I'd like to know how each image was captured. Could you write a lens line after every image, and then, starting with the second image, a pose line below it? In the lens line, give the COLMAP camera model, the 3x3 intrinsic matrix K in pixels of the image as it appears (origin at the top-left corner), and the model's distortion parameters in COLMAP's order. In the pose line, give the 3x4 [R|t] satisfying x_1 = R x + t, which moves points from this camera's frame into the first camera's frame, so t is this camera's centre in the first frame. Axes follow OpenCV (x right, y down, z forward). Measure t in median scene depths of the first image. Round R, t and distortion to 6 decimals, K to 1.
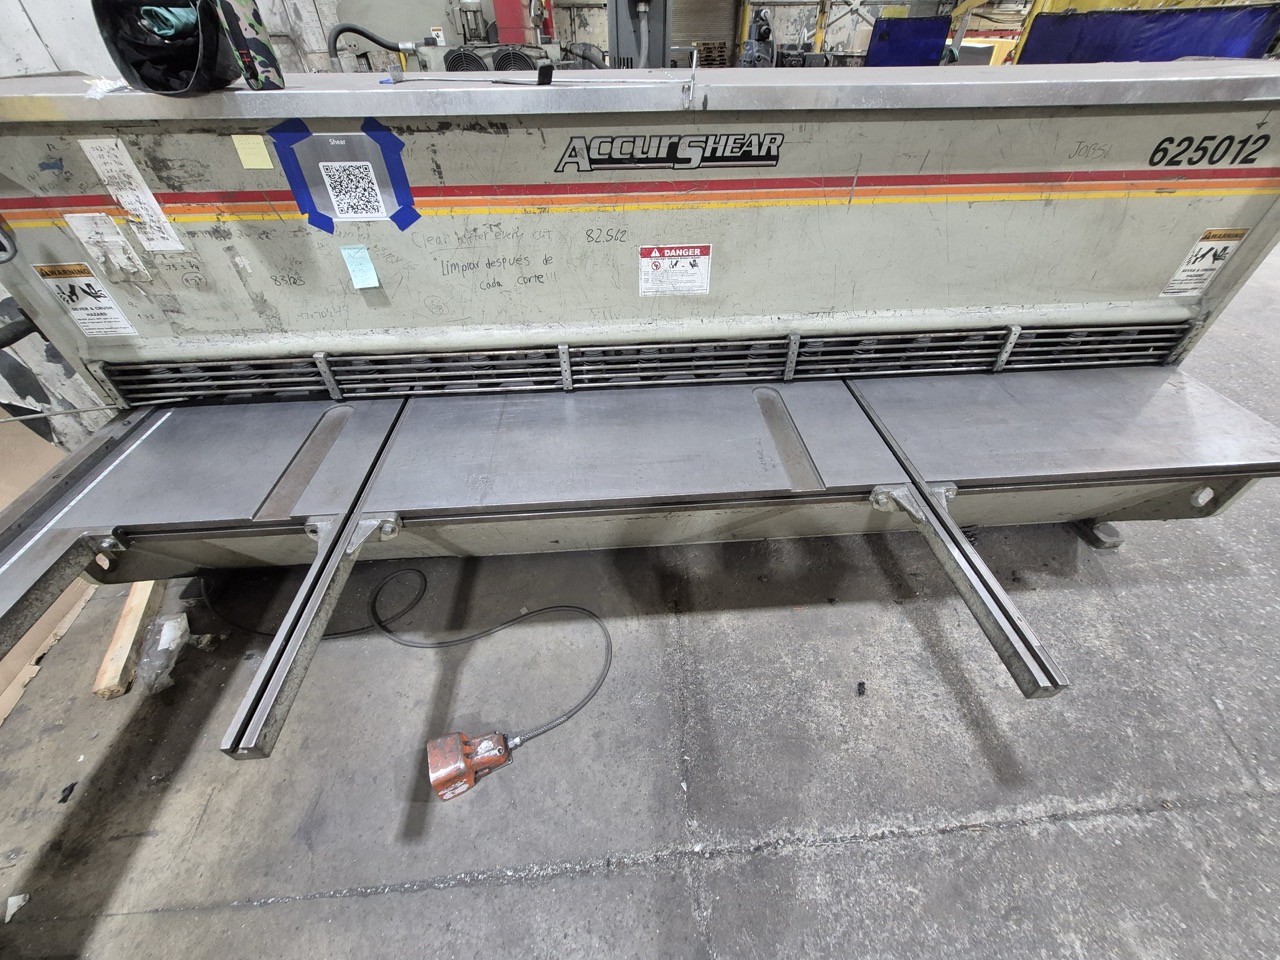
lens RADIAL K [[498.0, 0, 643.0], [0, 498.0, 473.7], [0, 0, 1]] dist [-0.002924, 0.000465]
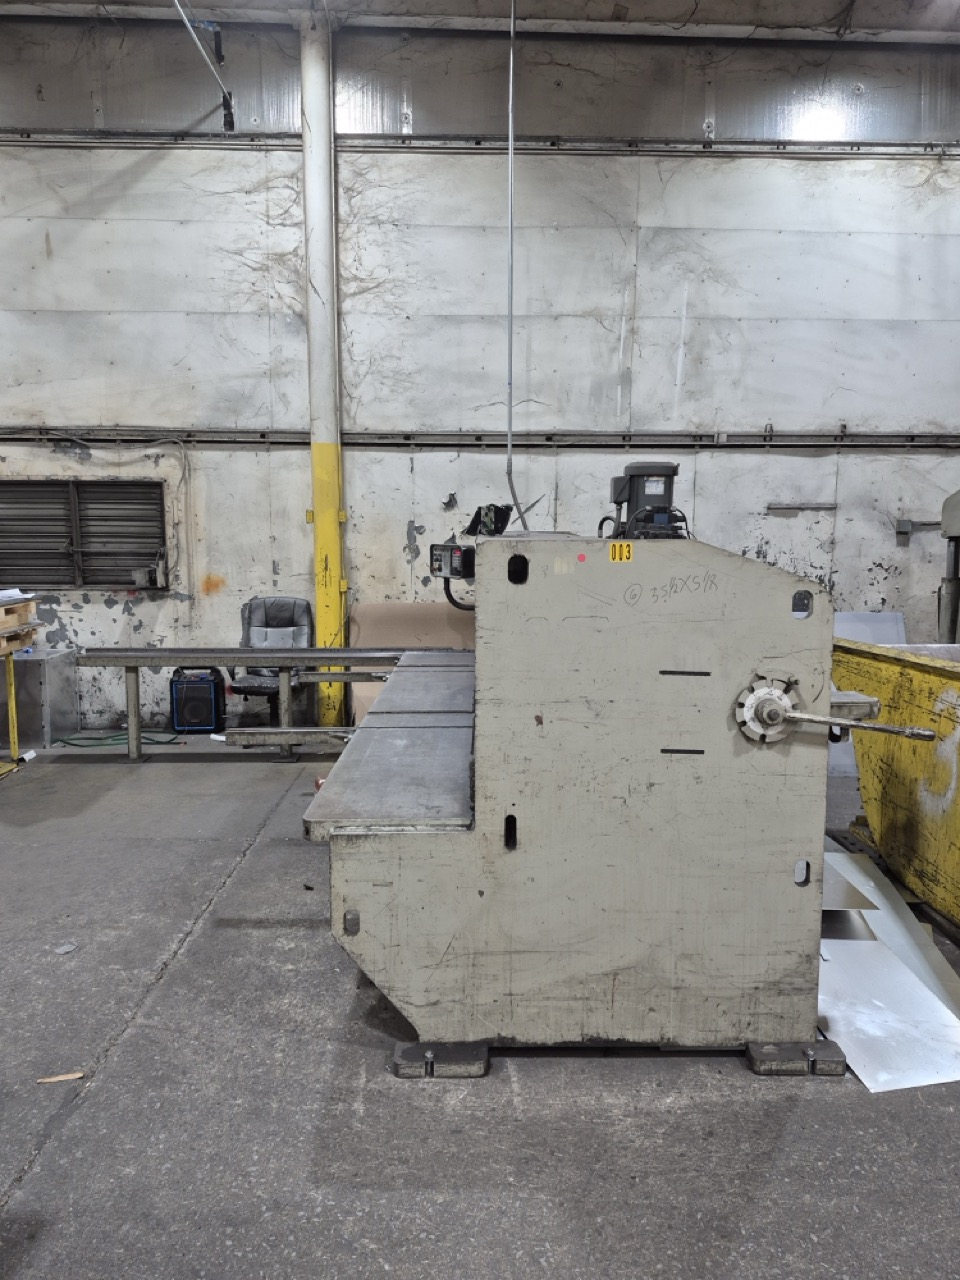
lens RADIAL K [[870.1, 0, 487.0], [0, 870.1, 644.0], [0, 0, 1]] dist [0.117530, -0.162315]
pose [[-0.064824, 0.138153, -0.988287, 3.061163], [-0.668993, 0.728836, 0.145765, -0.816212], [0.740437, 0.670606, 0.045177, 0.934732]]
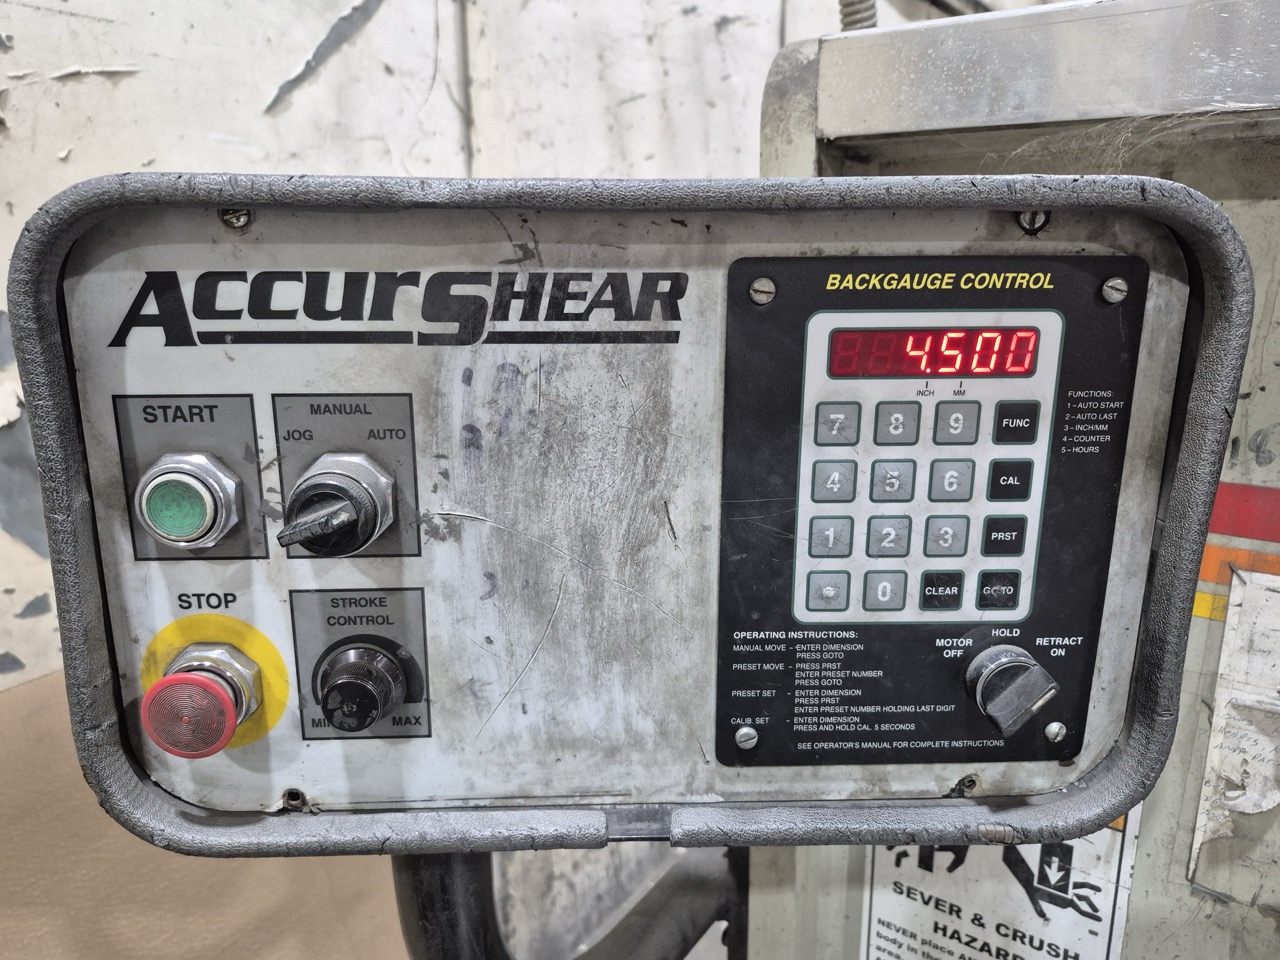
lens RADIAL K [[878.6, 0, 644.5], [0, 878.6, 485.0], [0, 0, 1]] dist [0.116769, -0.165045]
pose [[0.771819, 0.167386, -0.613415, -1.011307], [-0.425351, 0.853004, -0.302425, -0.312688], [0.472624, 0.494334, 0.729562, 0.557709]]
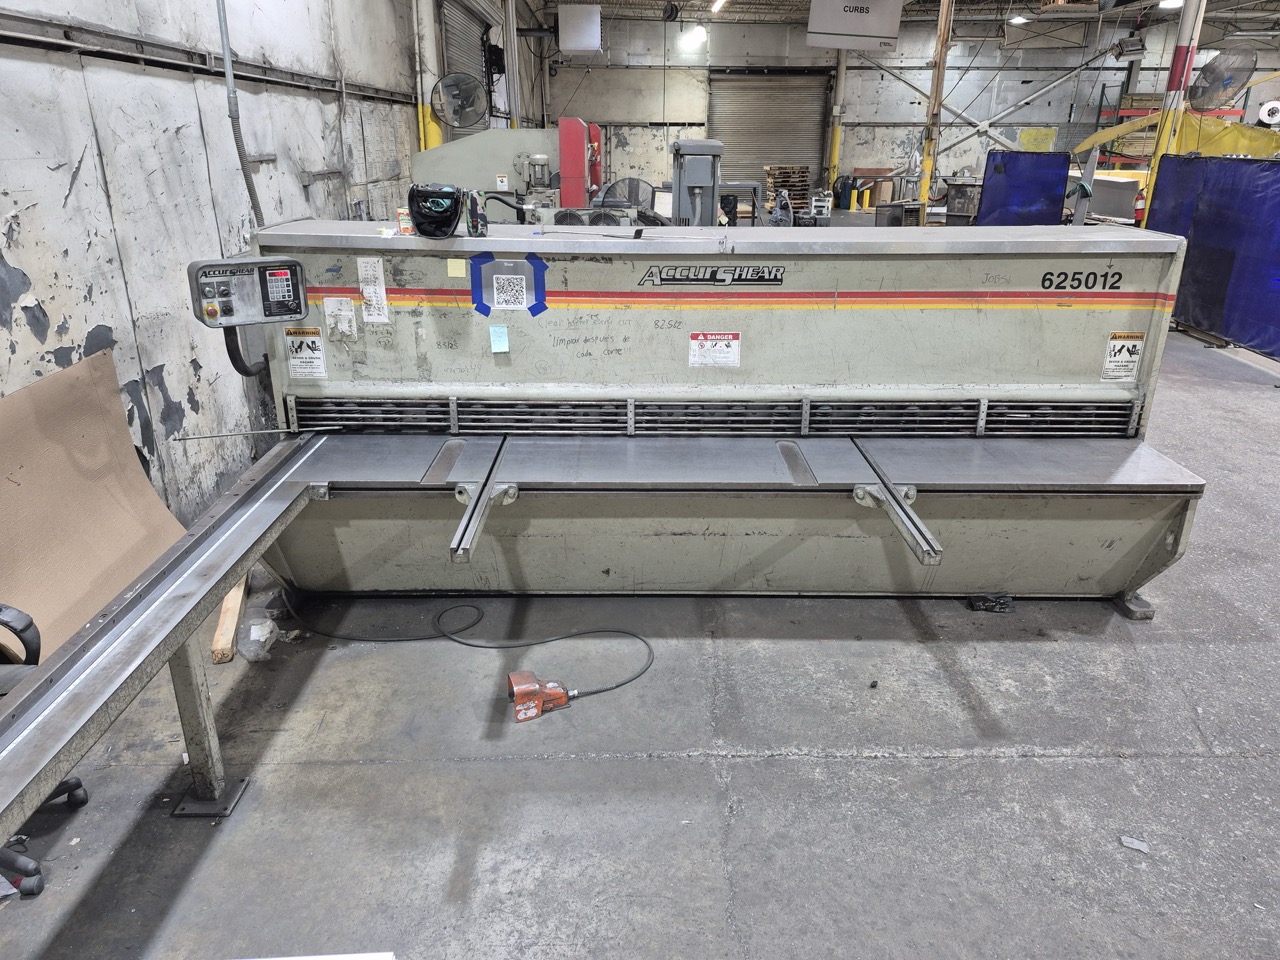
lens RADIAL K [[878.6, 0, 644.5], [0, 878.6, 485.0], [0, 0, 1]] dist [0.116769, -0.165045]
pose [[0.998203, 0.035205, -0.048481, -0.000016], [-0.050011, 0.935181, -0.350622, 0.859420], [0.032994, 0.352416, 0.935261, -1.238475]]
